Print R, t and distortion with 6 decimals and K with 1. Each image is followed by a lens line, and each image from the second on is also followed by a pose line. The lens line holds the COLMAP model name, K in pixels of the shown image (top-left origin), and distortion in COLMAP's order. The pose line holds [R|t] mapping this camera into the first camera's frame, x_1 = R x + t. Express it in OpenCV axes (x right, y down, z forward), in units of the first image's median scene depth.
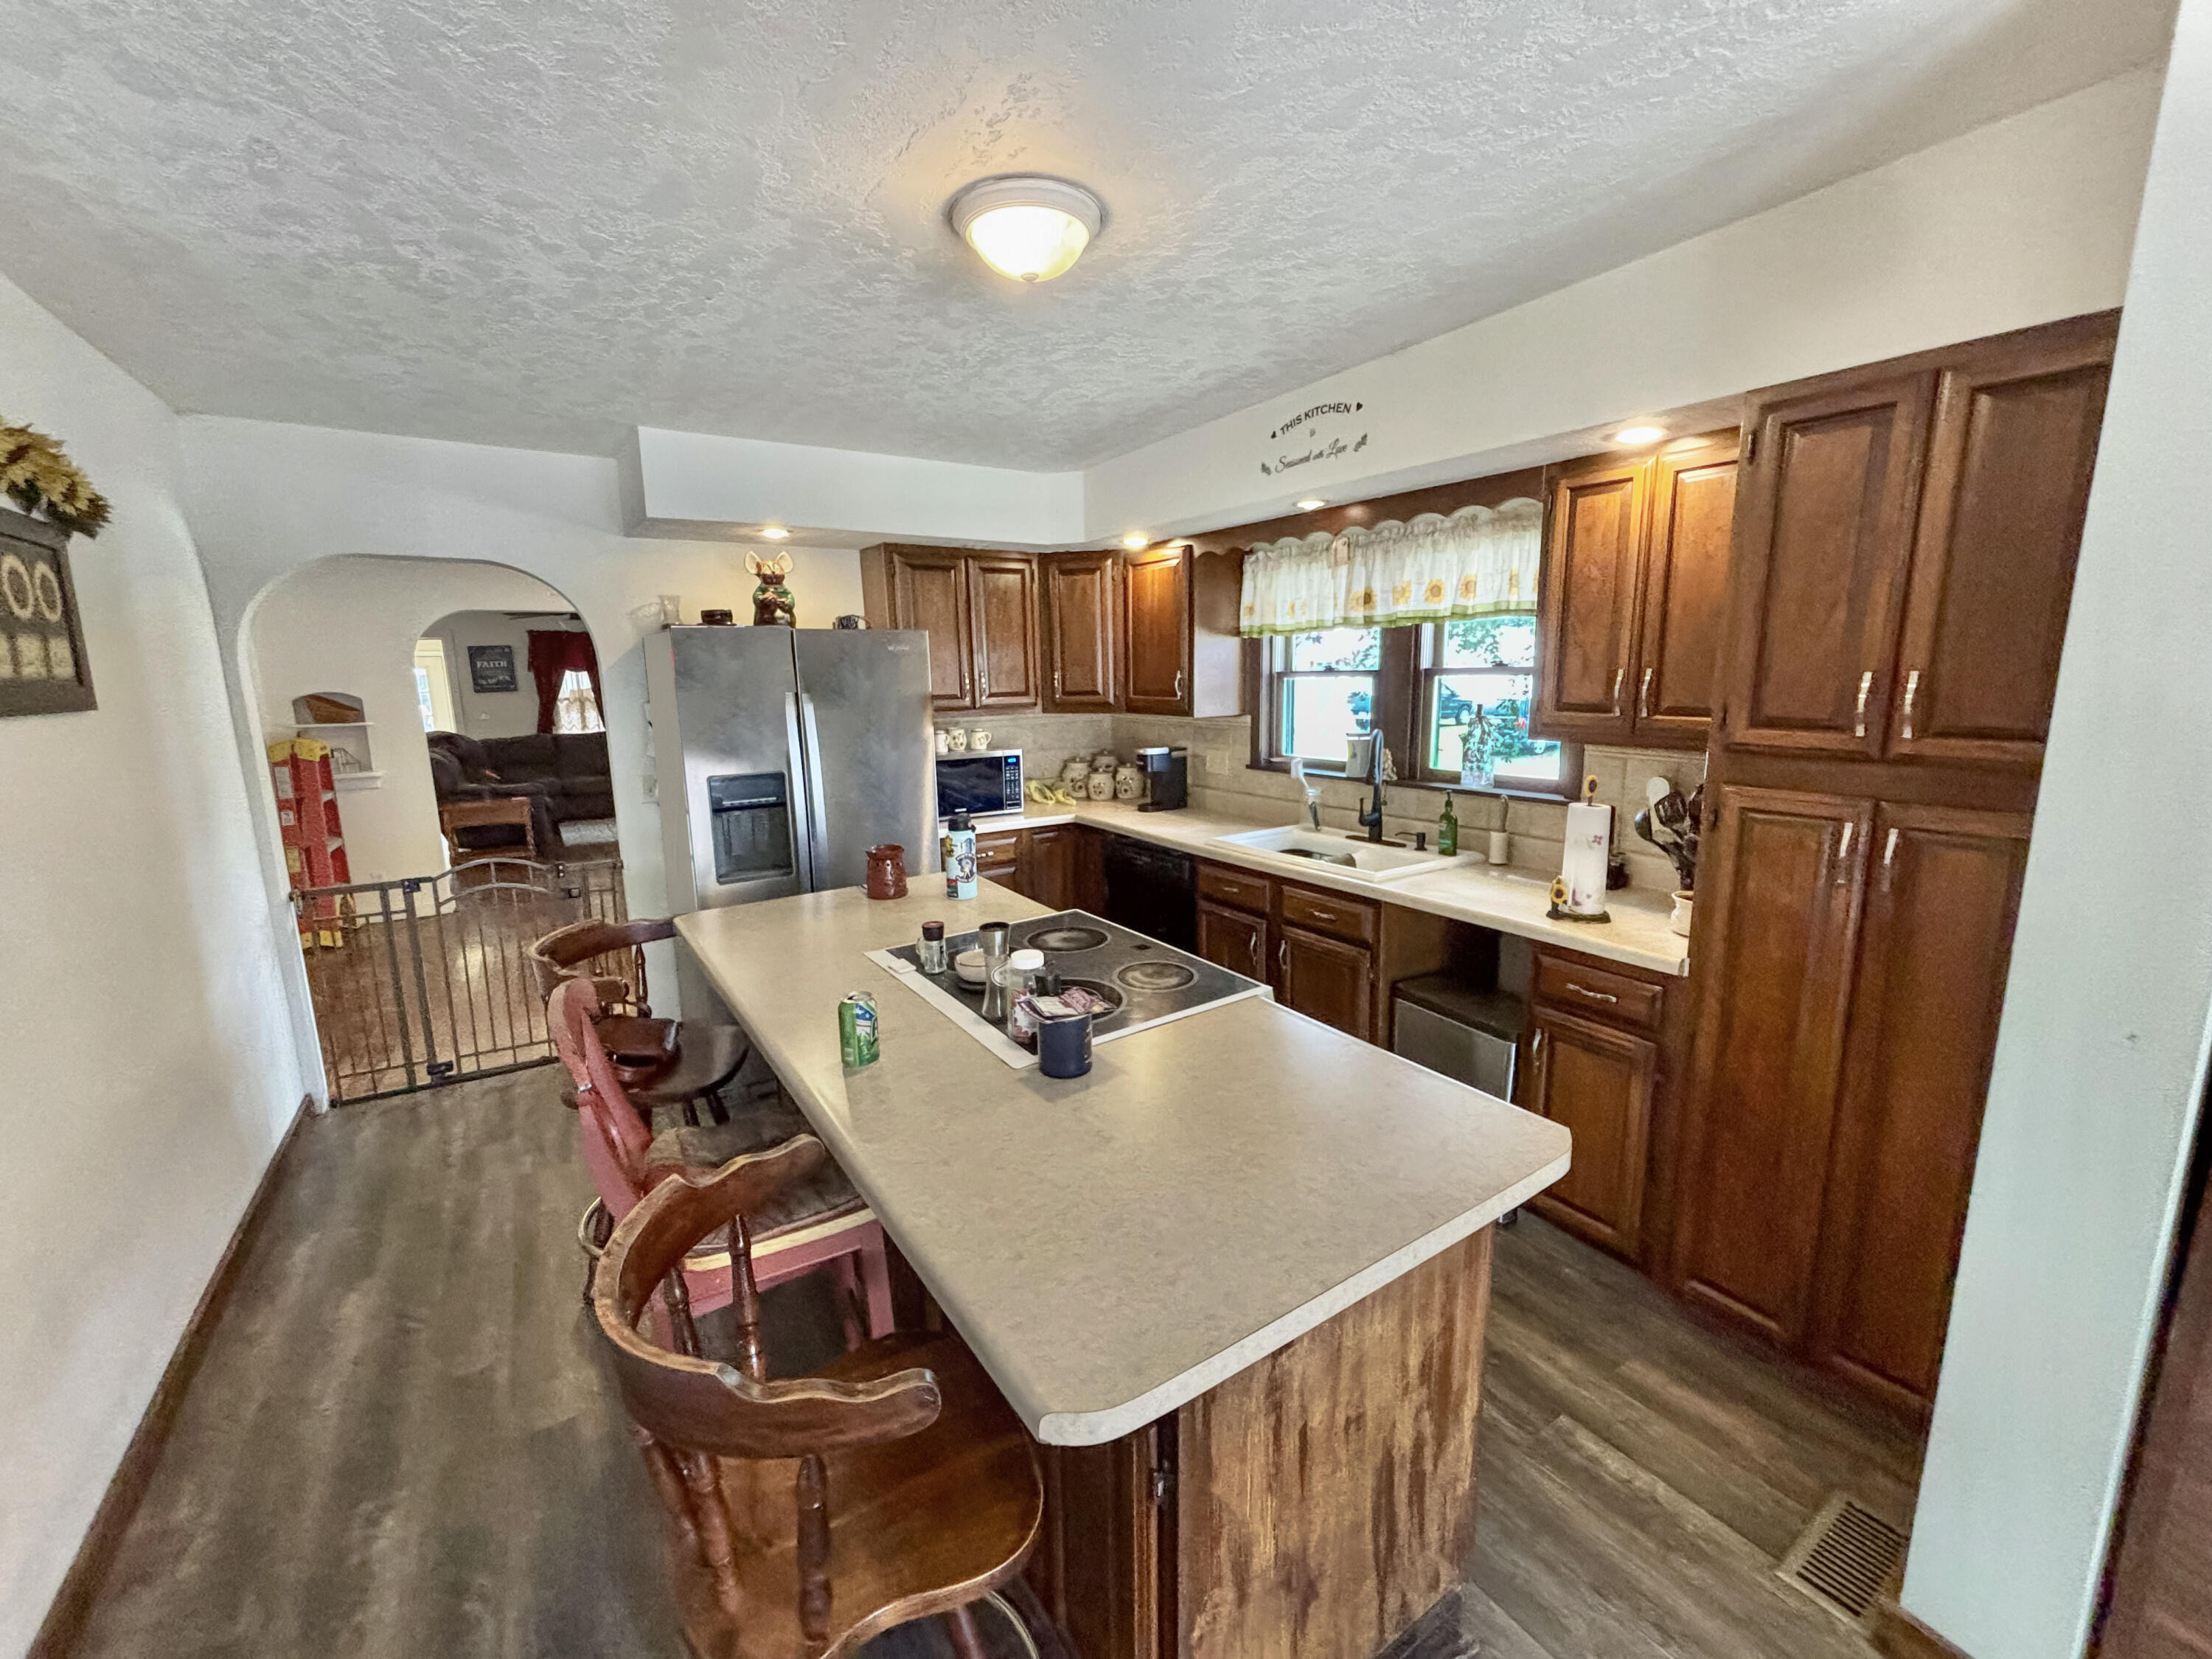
lens RADIAL K [[899.2, 0, 1106.0], [0, 899.2, 829.5], [0, 0, 1]] dist [-0.009187, 0.000110]
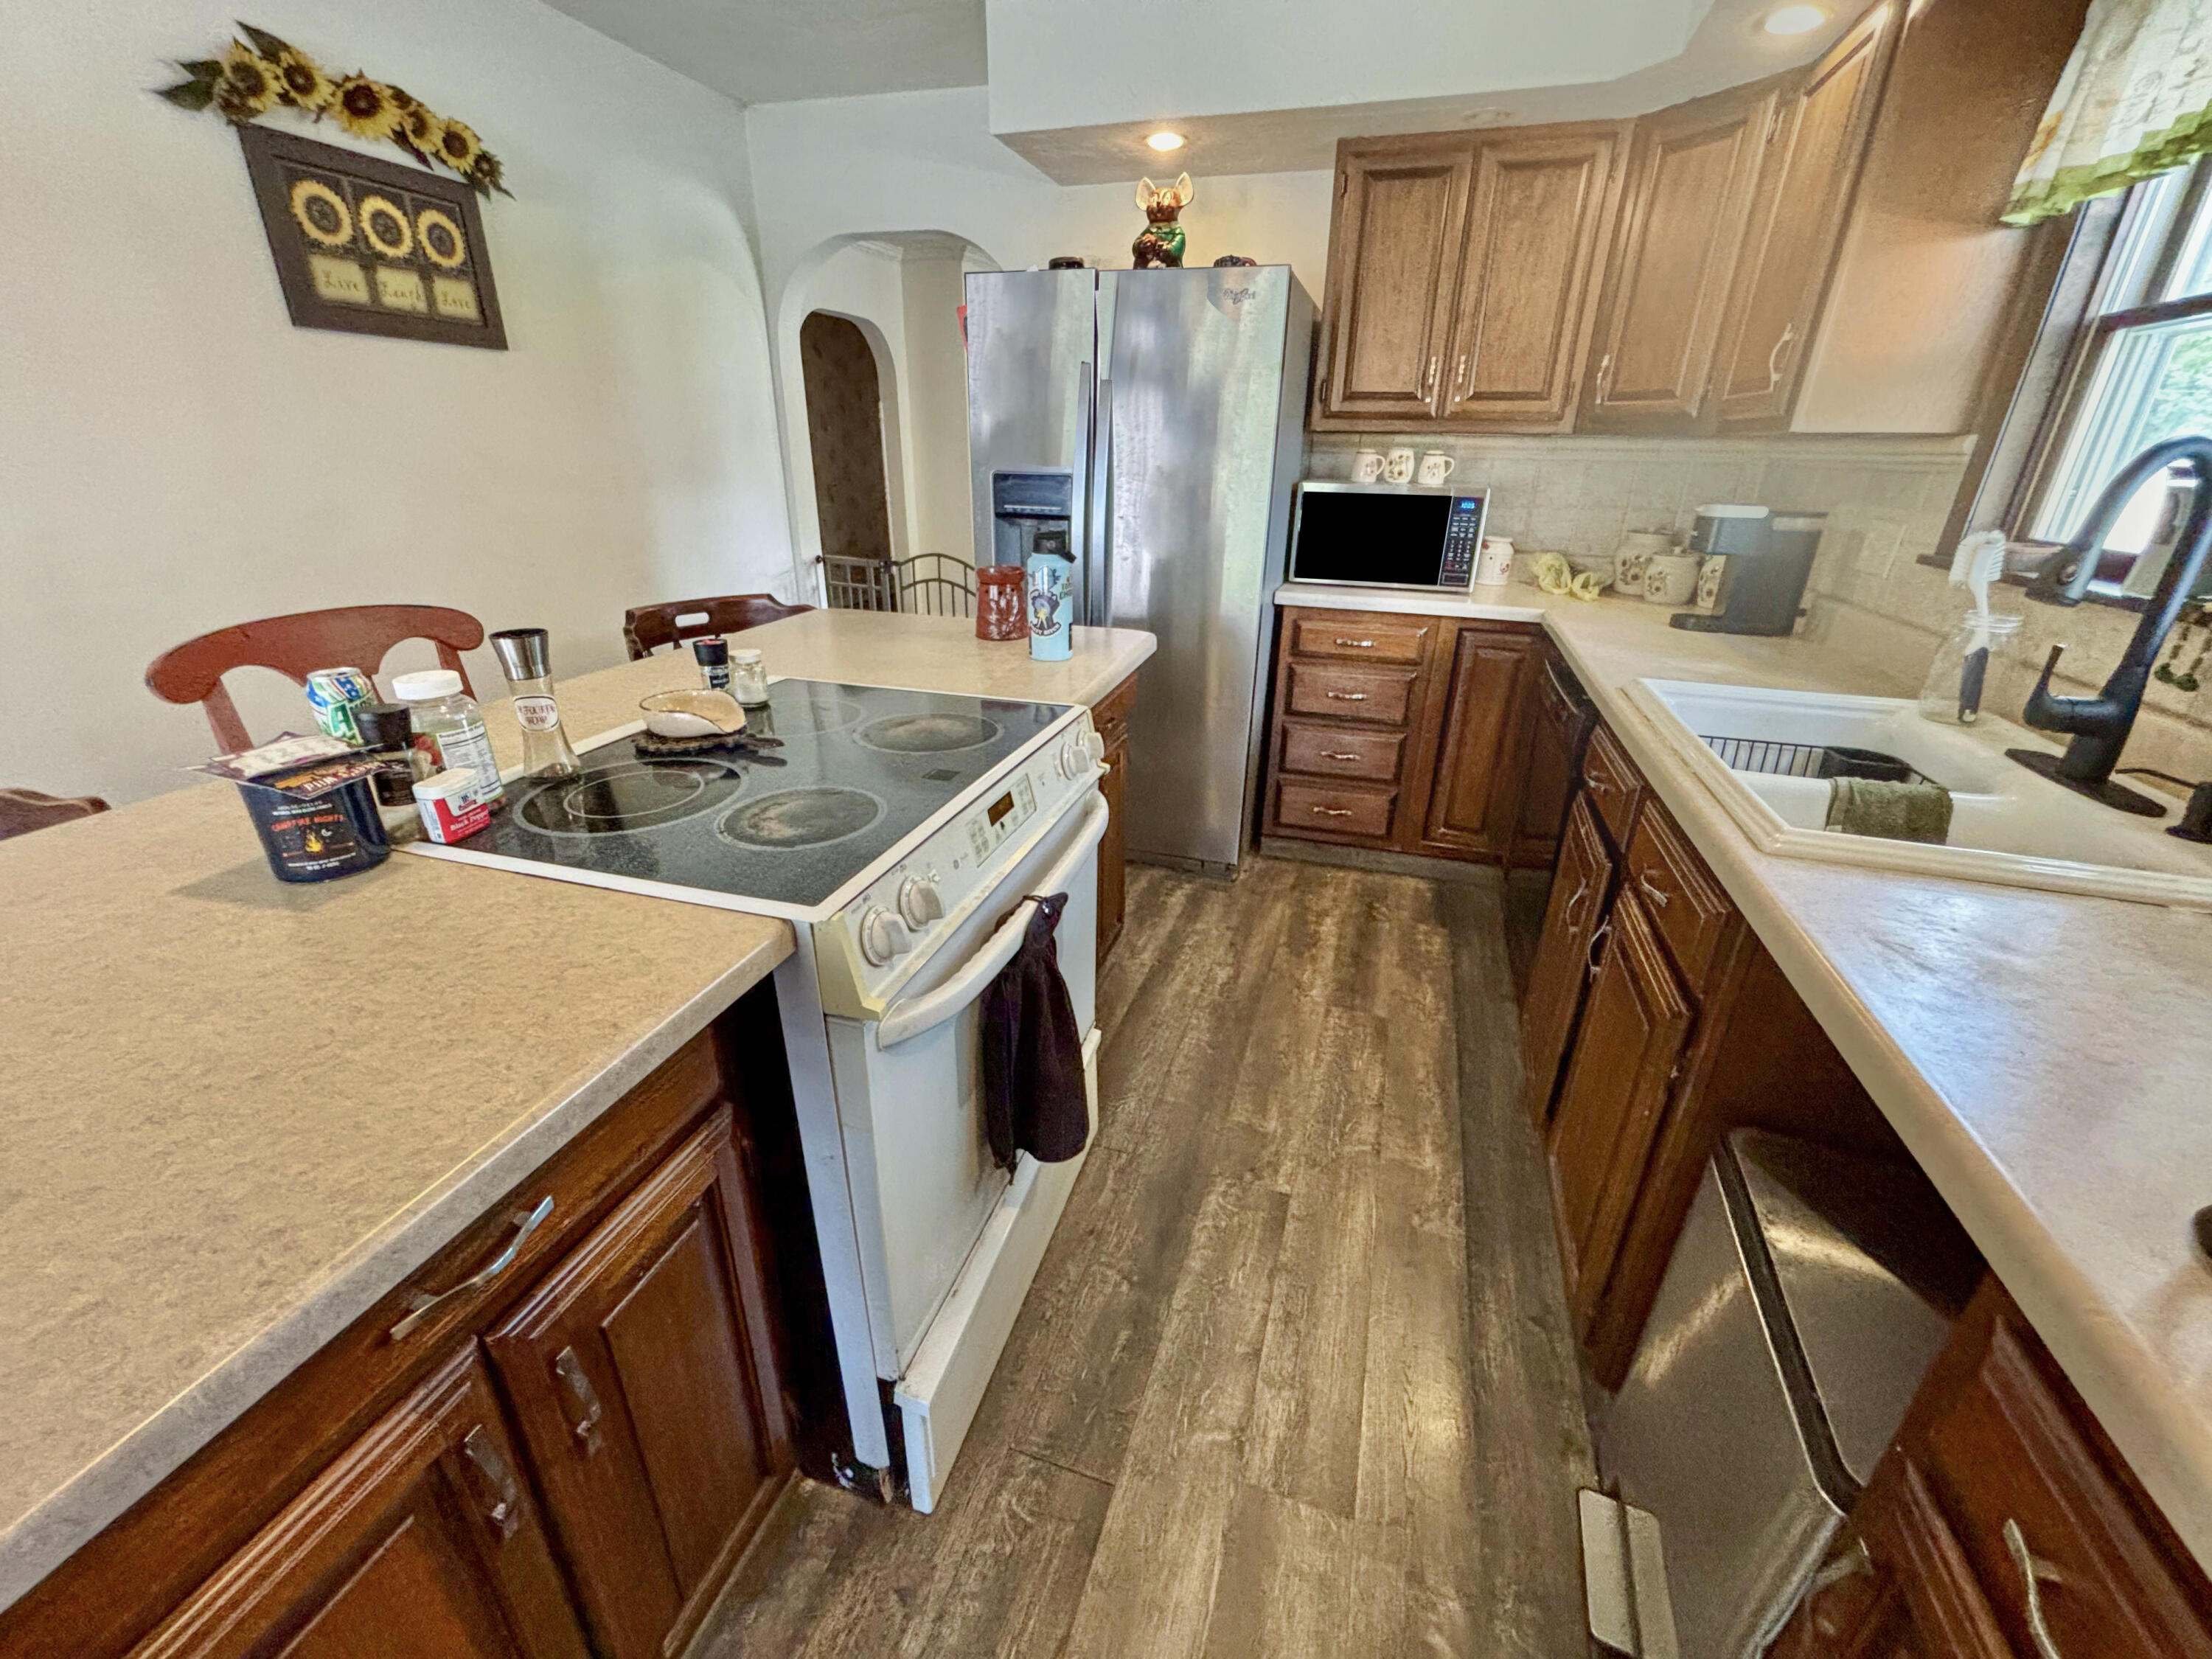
lens RADIAL K [[899.2, 0, 1106.0], [0, 899.2, 829.5], [0, 0, 1]] dist [-0.009187, 0.000110]
pose [[0.627195, 0.331313, -0.704882, 0.265024], [-0.169570, 0.941391, 0.291597, -0.003946], [0.760179, -0.063361, 0.646617, 0.401067]]
